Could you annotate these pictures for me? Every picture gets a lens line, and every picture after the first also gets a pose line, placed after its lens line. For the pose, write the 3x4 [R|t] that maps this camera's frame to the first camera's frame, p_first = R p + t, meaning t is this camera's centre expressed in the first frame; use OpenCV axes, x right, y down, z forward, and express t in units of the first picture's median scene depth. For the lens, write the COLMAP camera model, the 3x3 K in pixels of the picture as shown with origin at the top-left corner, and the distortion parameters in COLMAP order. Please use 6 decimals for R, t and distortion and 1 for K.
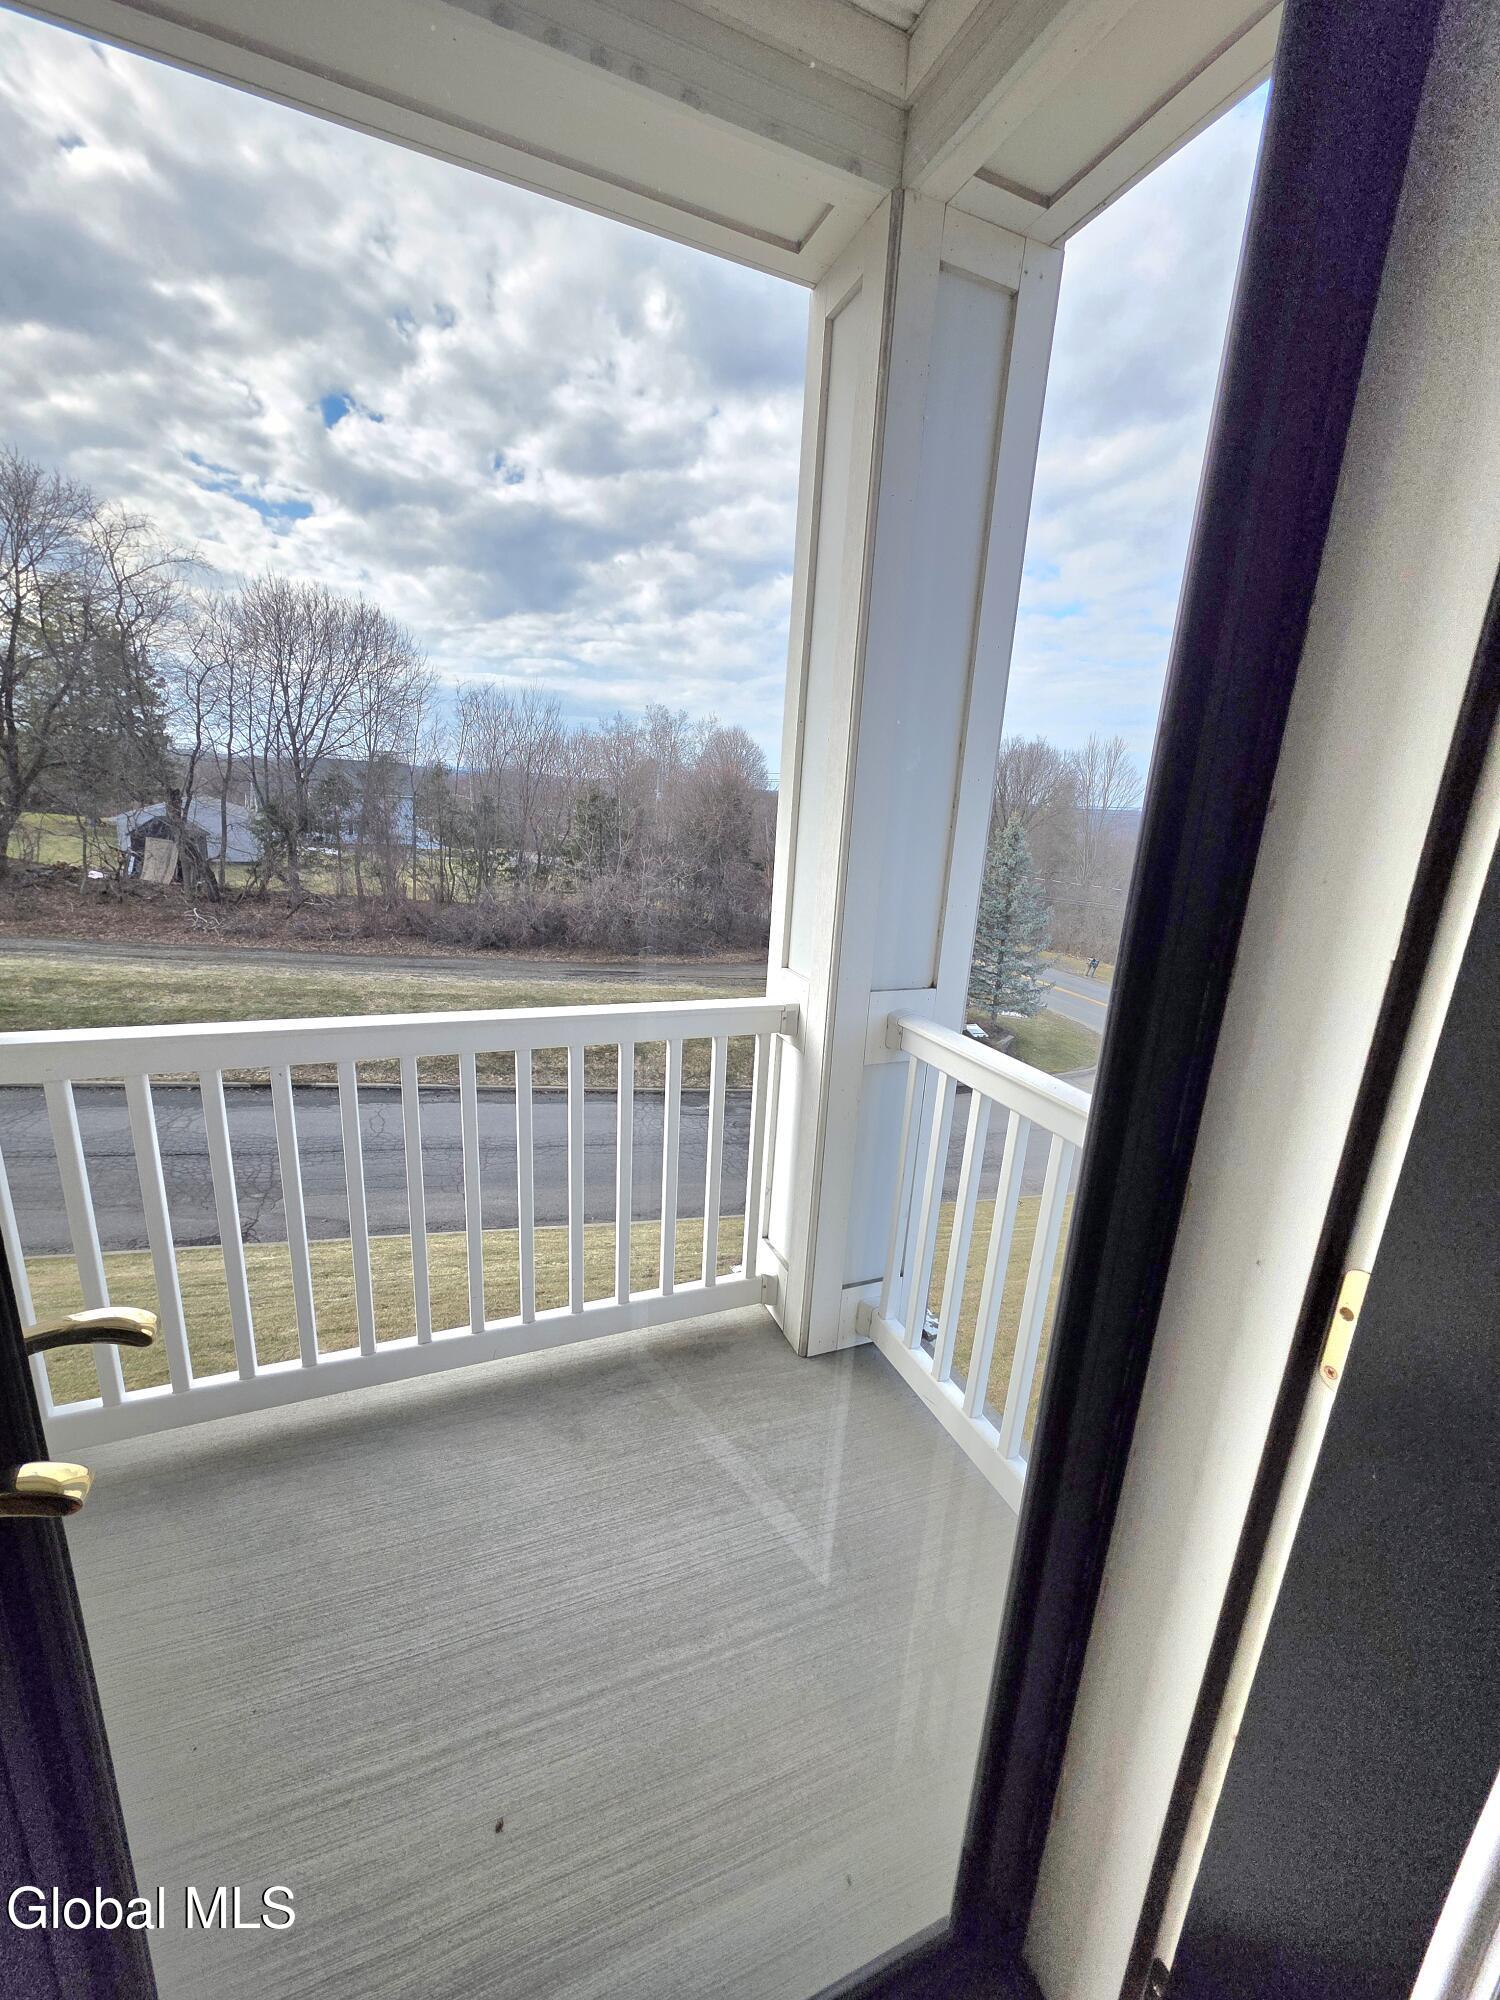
lens RADIAL K [[795.2, 0, 752.7], [0, 795.2, 1009.7], [0, 0, 1]] dist [-0.002007, 0.001106]
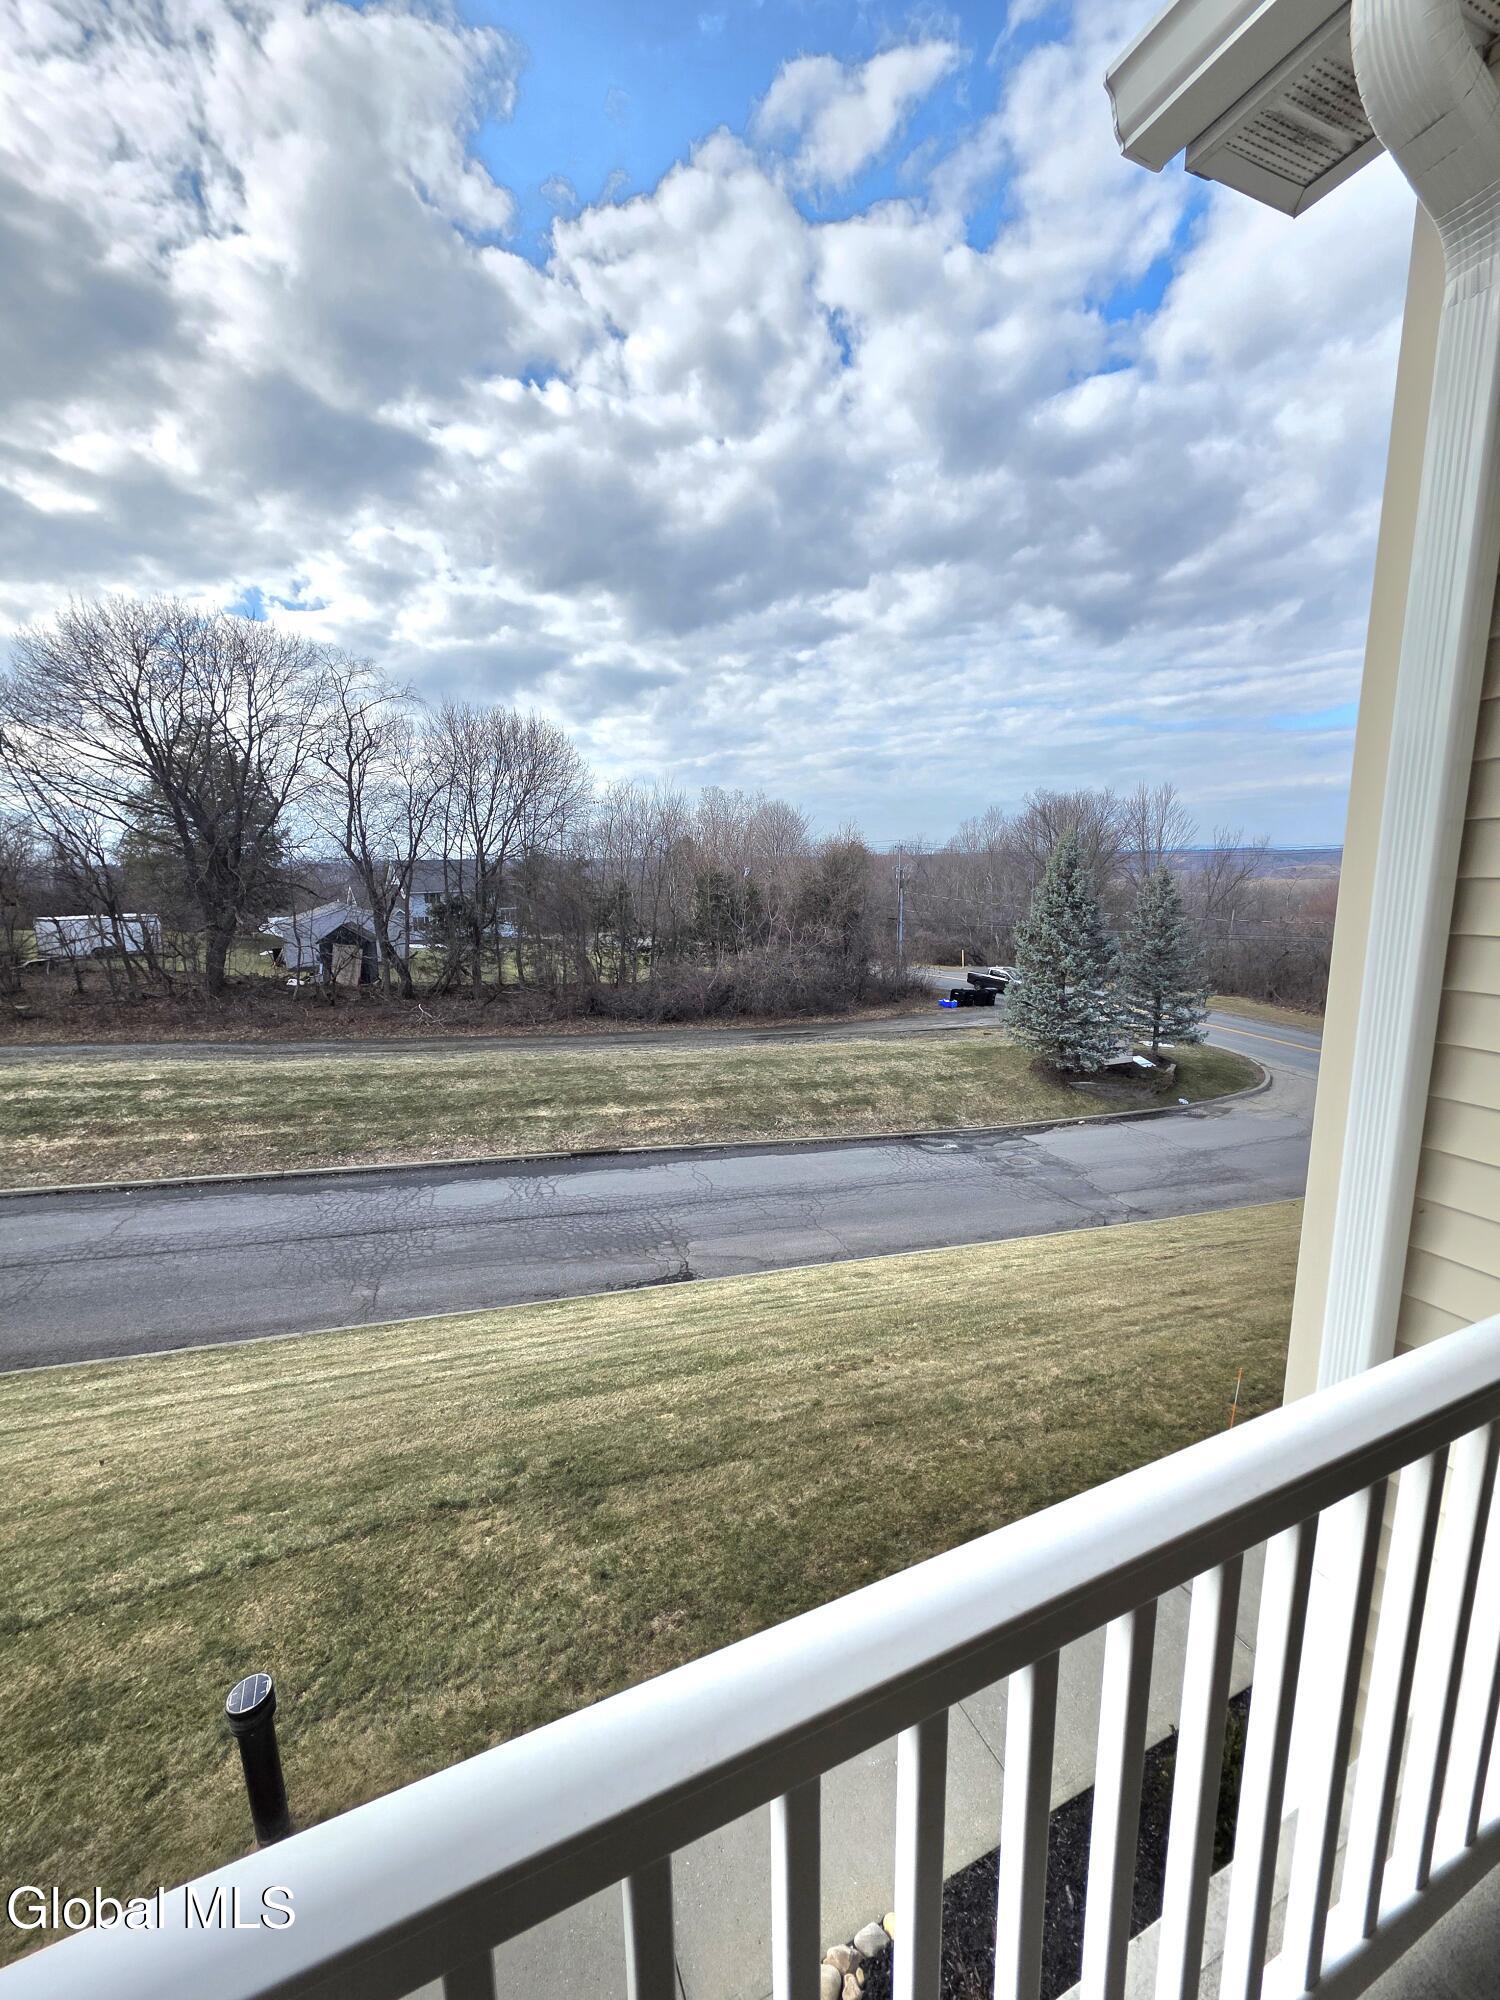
lens RADIAL K [[795.2, 0, 766.1], [0, 795.2, 1009.1], [0, 0, 1]] dist [-0.002007, 0.001106]
pose [[0.996946, -0.077929, 0.005023, -0.212074], [0.078080, 0.993686, -0.080574, 0.002895], [0.001288, 0.080720, 0.996736, -0.072607]]
